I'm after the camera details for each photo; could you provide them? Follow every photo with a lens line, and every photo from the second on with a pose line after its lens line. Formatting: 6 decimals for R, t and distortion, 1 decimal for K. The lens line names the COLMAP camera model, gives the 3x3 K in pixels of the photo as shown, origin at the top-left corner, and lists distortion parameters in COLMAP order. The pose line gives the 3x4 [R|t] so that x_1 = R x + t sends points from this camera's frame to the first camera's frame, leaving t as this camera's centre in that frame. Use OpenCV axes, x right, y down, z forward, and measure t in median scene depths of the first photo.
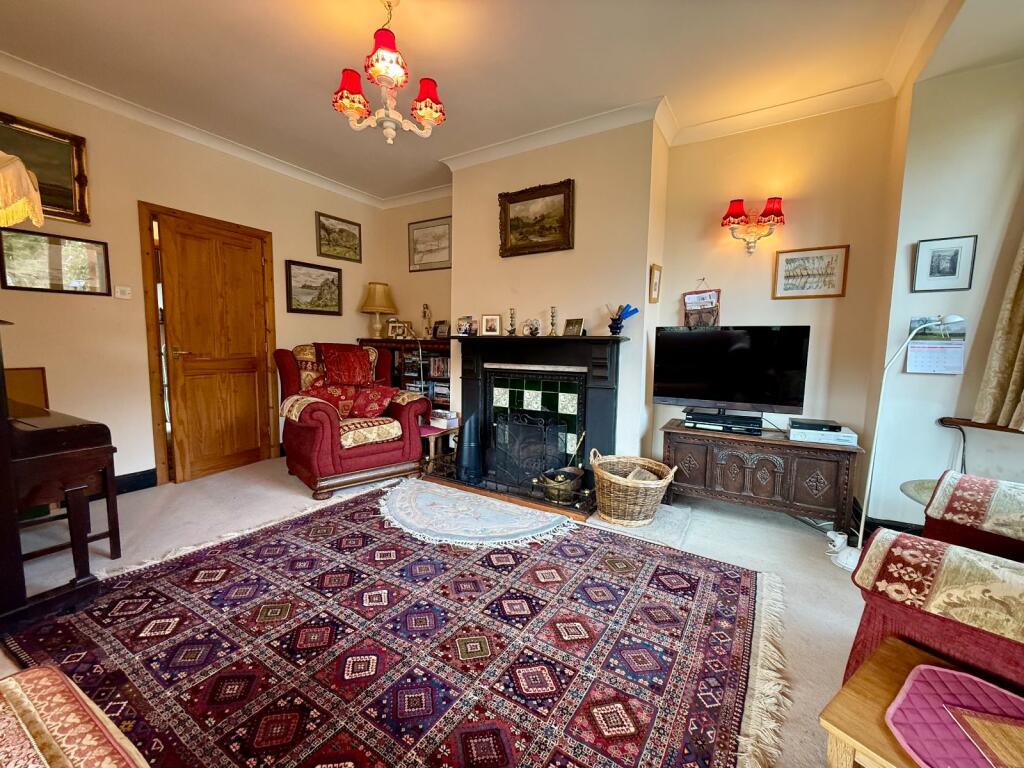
lens RADIAL K [[406.2, 0, 515.7], [0, 406.2, 383.3], [0, 0, 1]] dist [-0.002053, 0.000428]
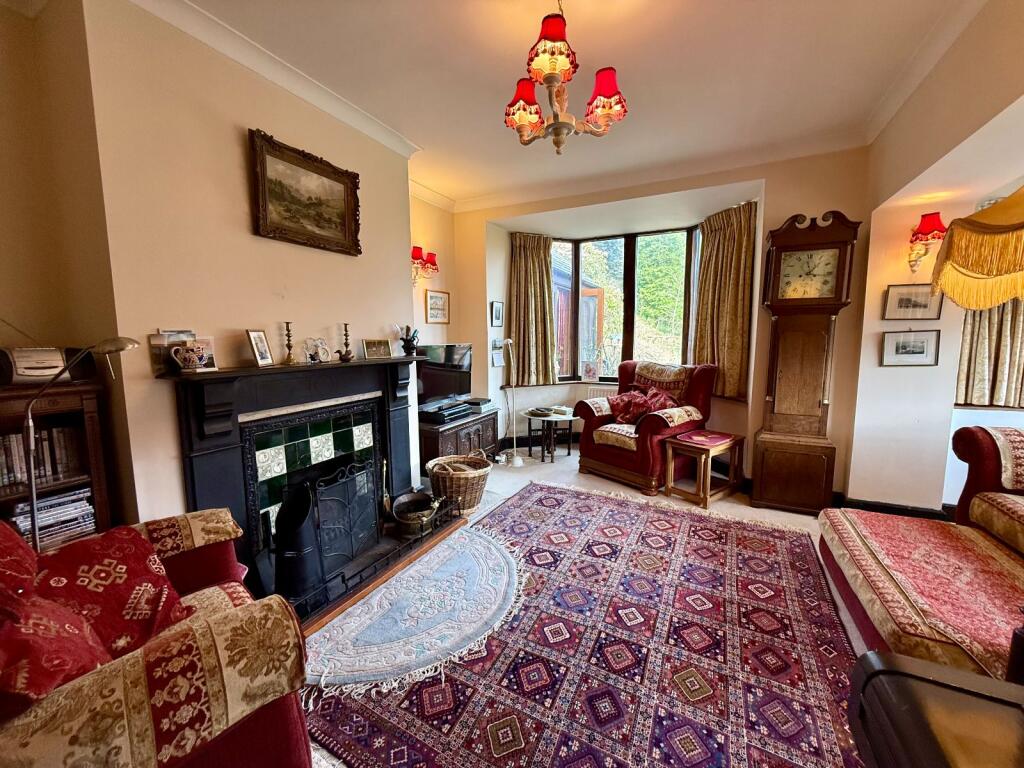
lens RADIAL K [[406.2, 0, 512.1], [0, 406.2, 384.2], [0, 0, 1]] dist [-0.002053, 0.000428]
pose [[-0.064800, -0.130298, 0.989355, -1.027434], [0.104571, 0.985094, 0.136585, -0.202727], [-0.992404, 0.112308, -0.050208, 1.016306]]
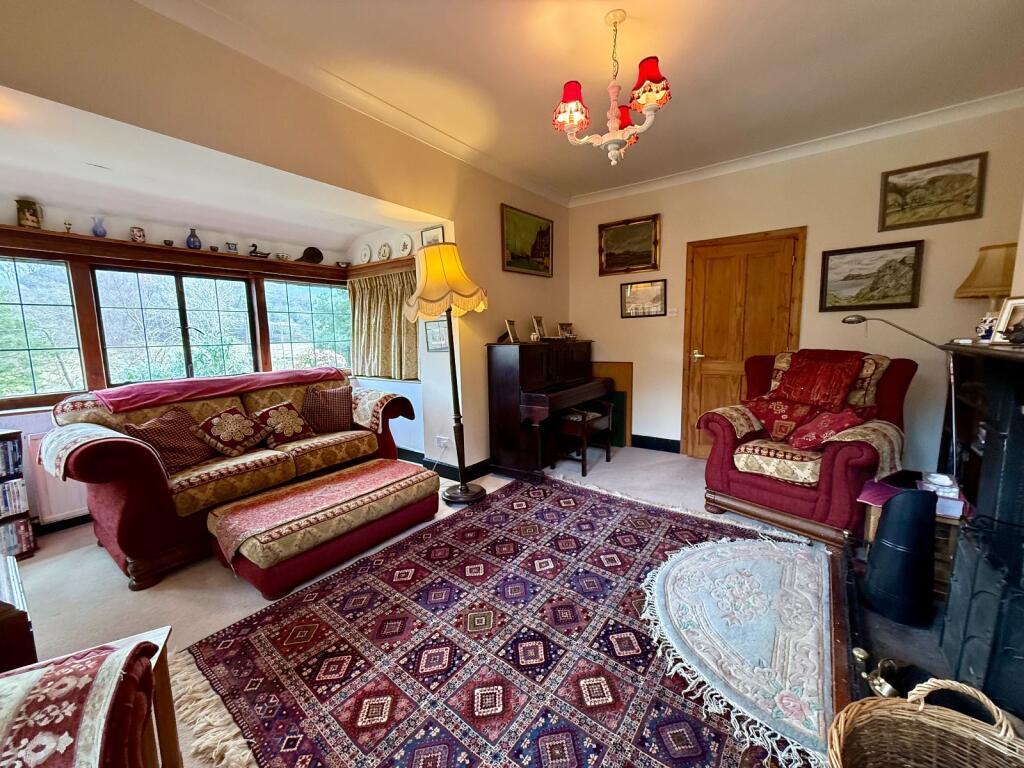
lens RADIAL K [[406.2, 0, 512.4], [0, 406.2, 383.3], [0, 0, 1]] dist [-0.002053, 0.000428]
pose [[-0.102405, 0.107675, -0.988898, 0.659983], [-0.076802, 0.990301, 0.115781, -0.126926], [0.991773, 0.087806, -0.093142, 0.759098]]
